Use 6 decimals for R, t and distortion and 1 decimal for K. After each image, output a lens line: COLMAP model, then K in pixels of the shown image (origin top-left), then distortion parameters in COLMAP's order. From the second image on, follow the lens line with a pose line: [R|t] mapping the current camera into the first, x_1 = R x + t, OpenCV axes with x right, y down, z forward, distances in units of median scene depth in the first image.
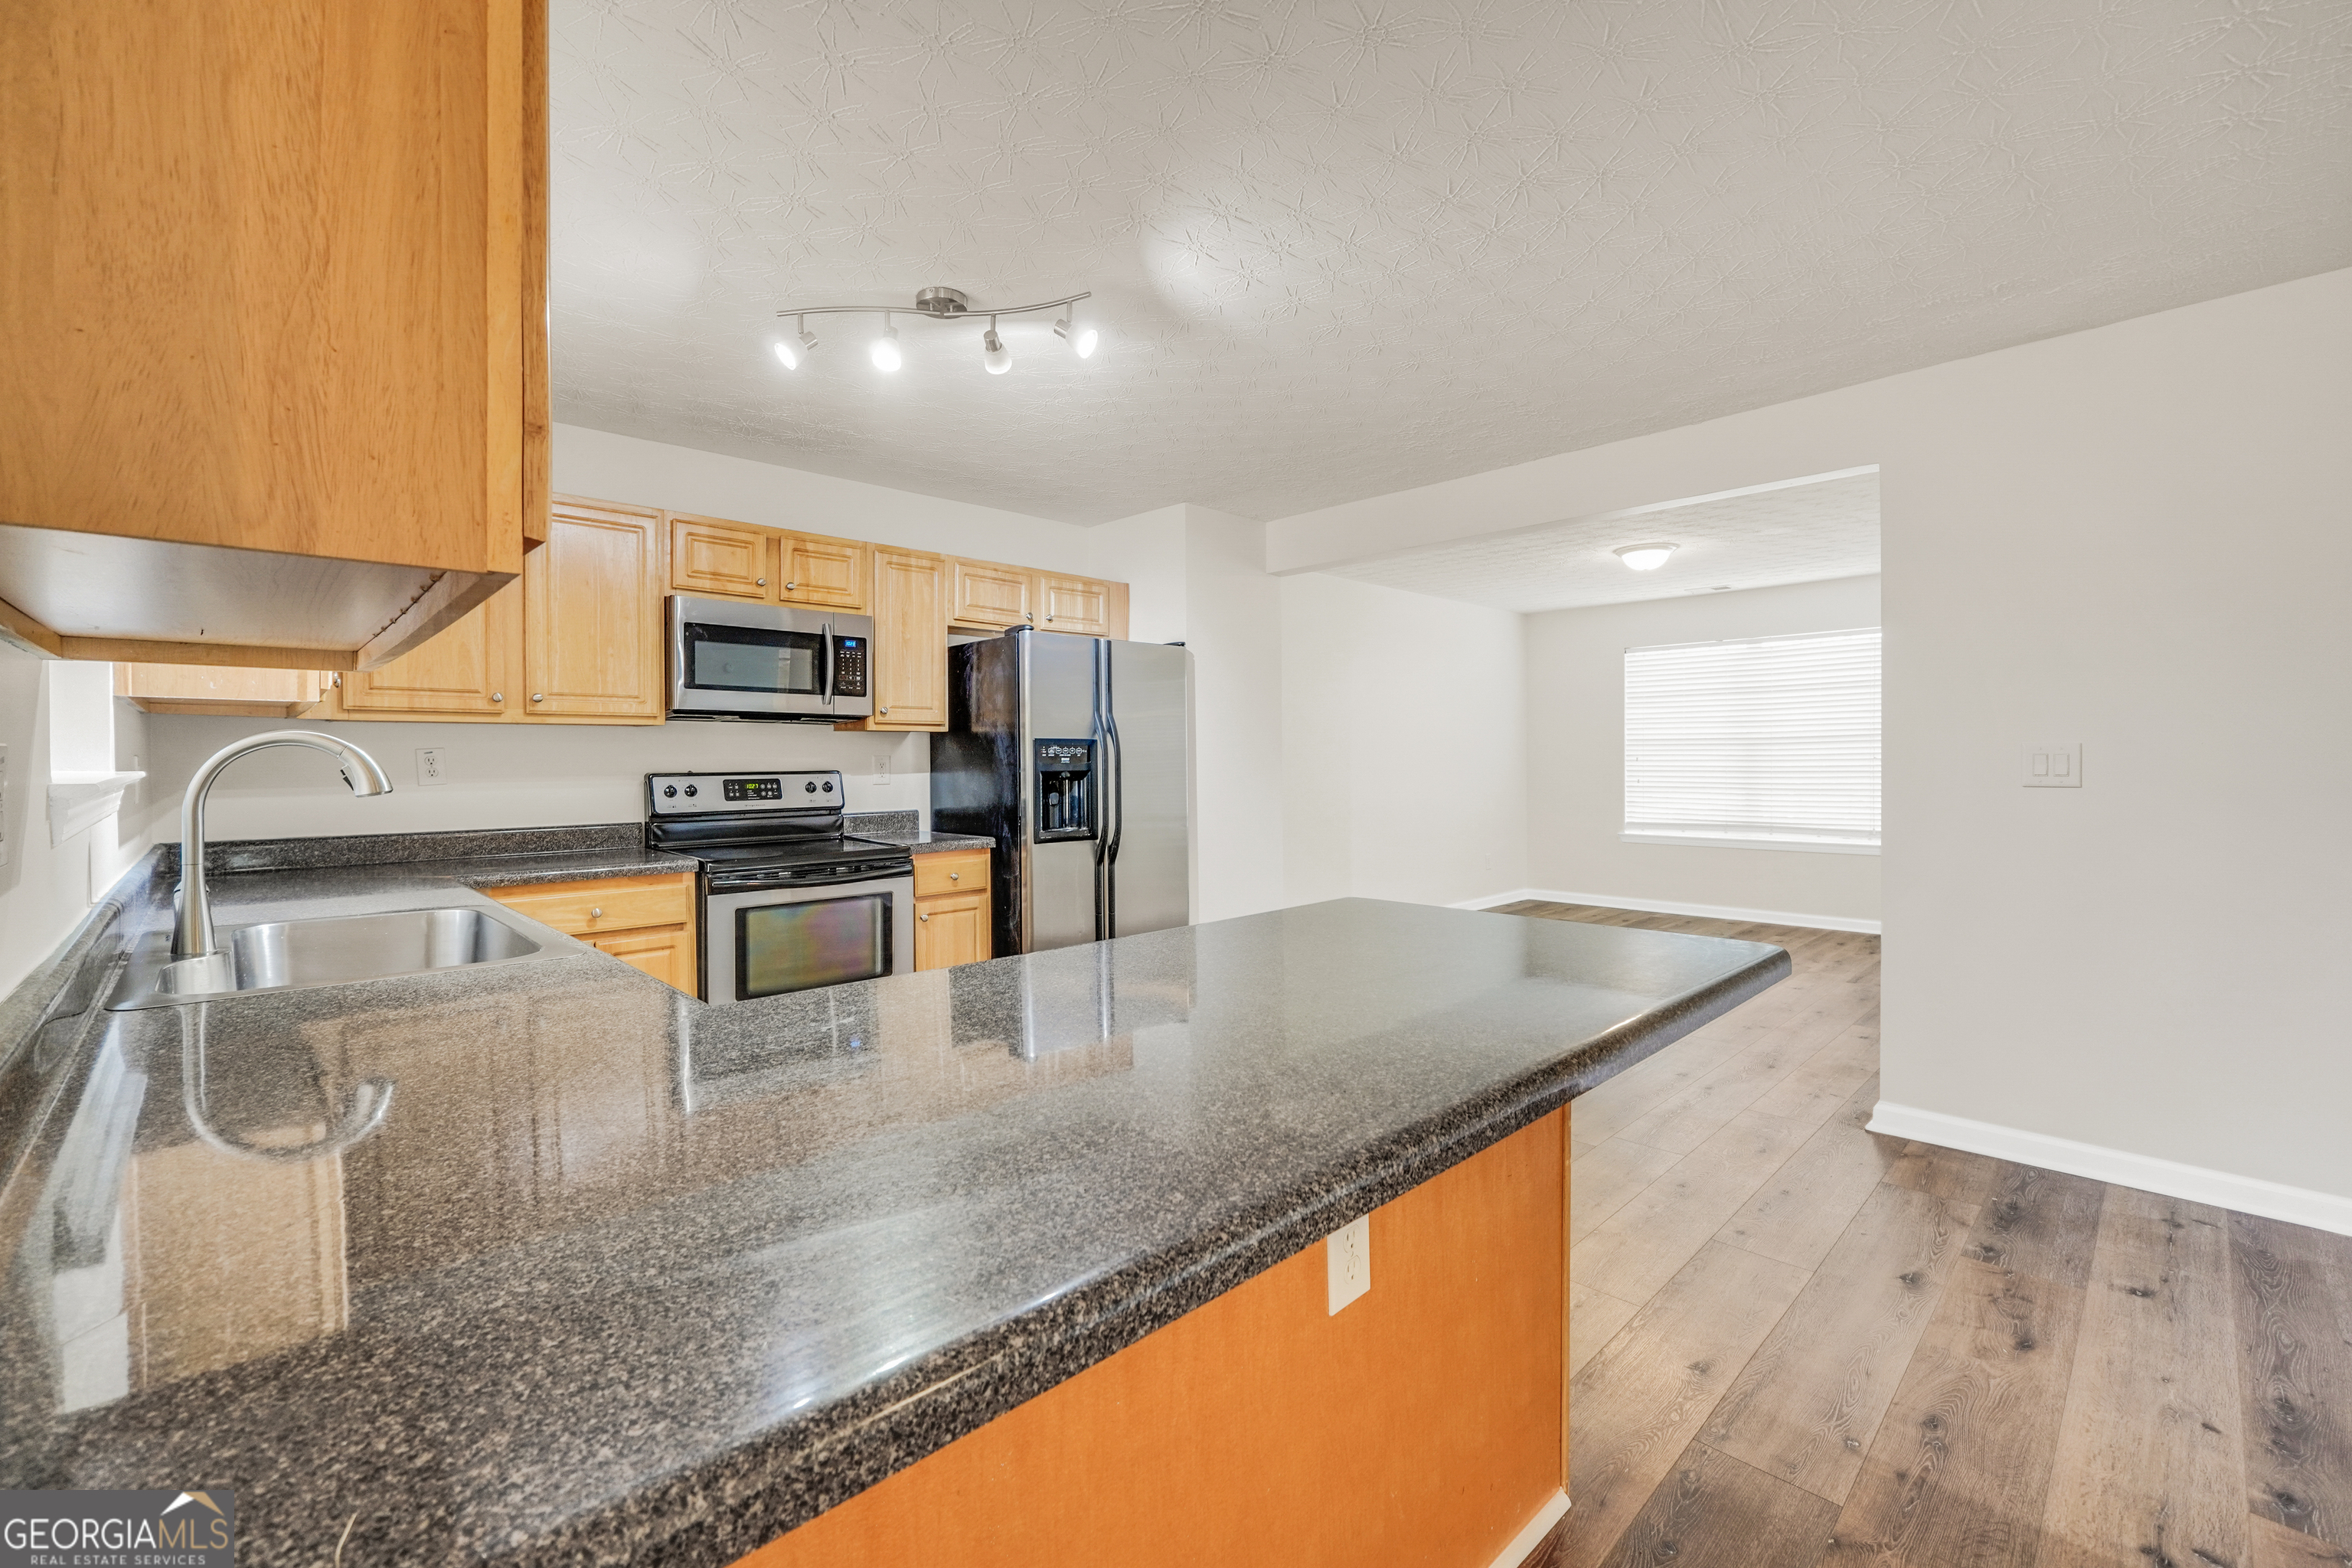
lens RADIAL K [[996.8, 0, 1158.8], [0, 996.8, 766.7], [0, 0, 1]] dist [-0.018297, 0.007098]
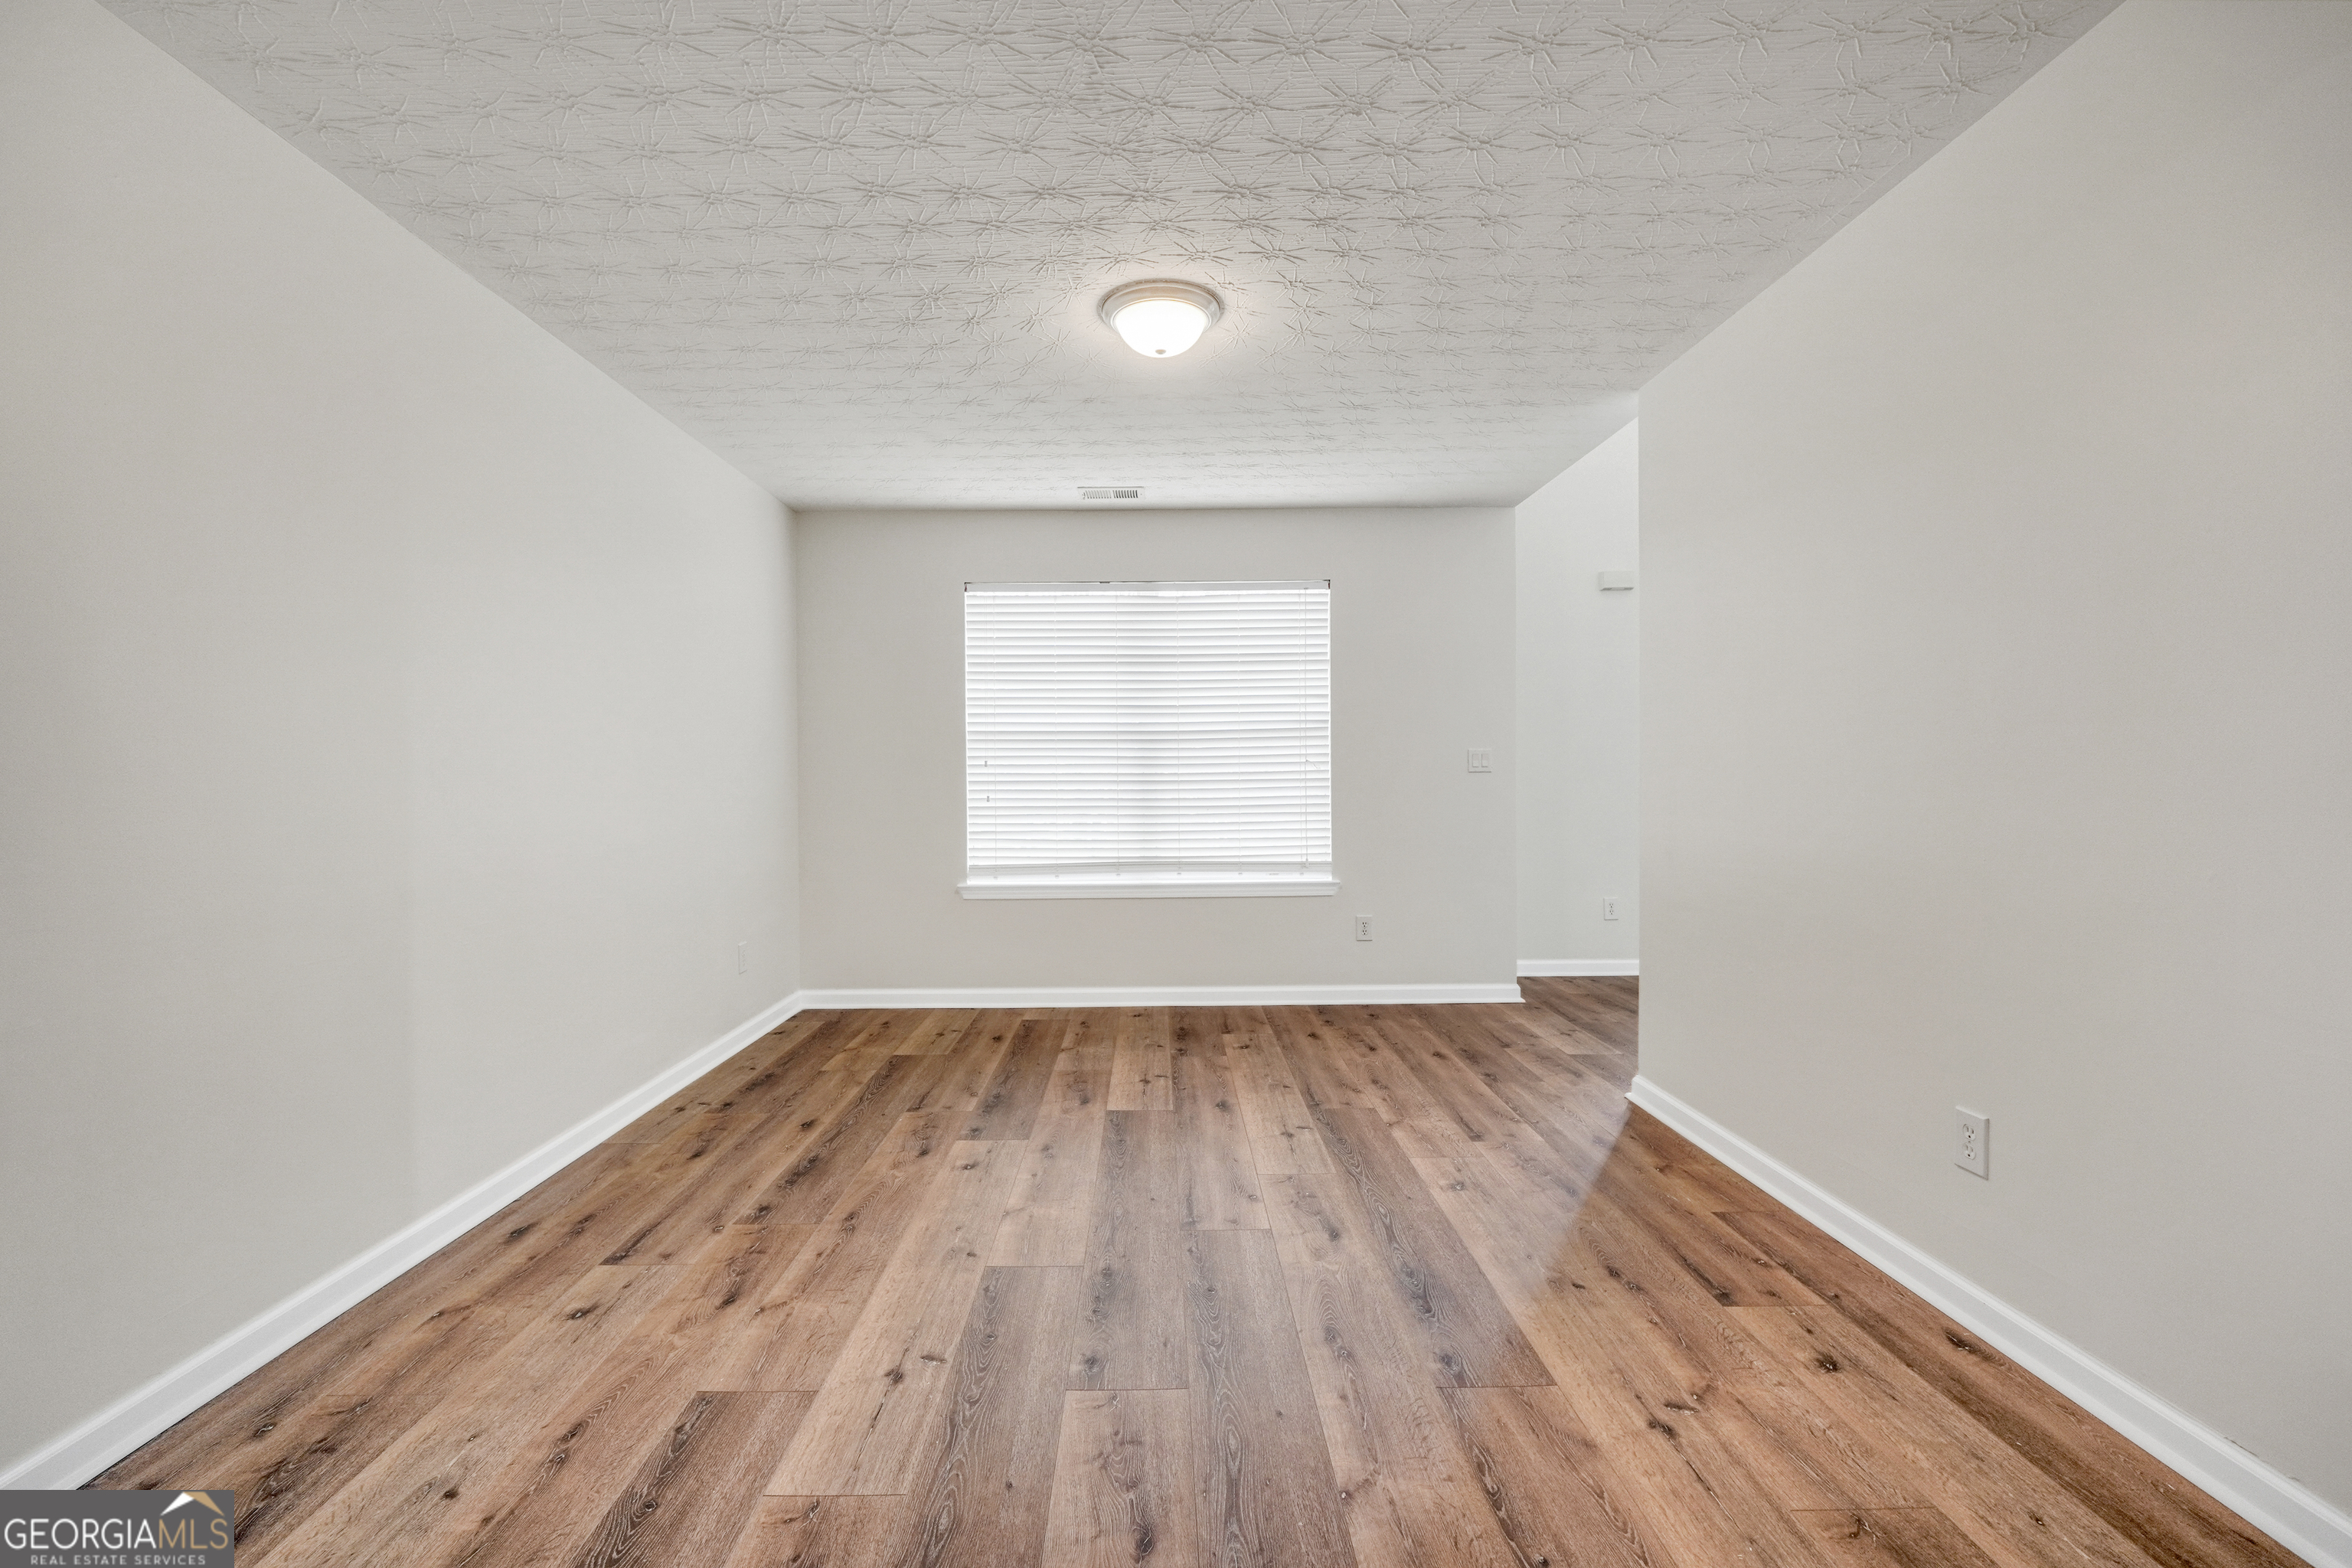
lens RADIAL K [[996.8, 0, 1160.8], [0, 996.8, 783.9], [0, 0, 1]] dist [-0.018297, 0.007098]
pose [[0.683876, -0.003990, 0.729587, 0.197332], [0.008301, 0.999963, -0.002312, 0.013784], [-0.729551, 0.007638, 0.683884, 0.947693]]
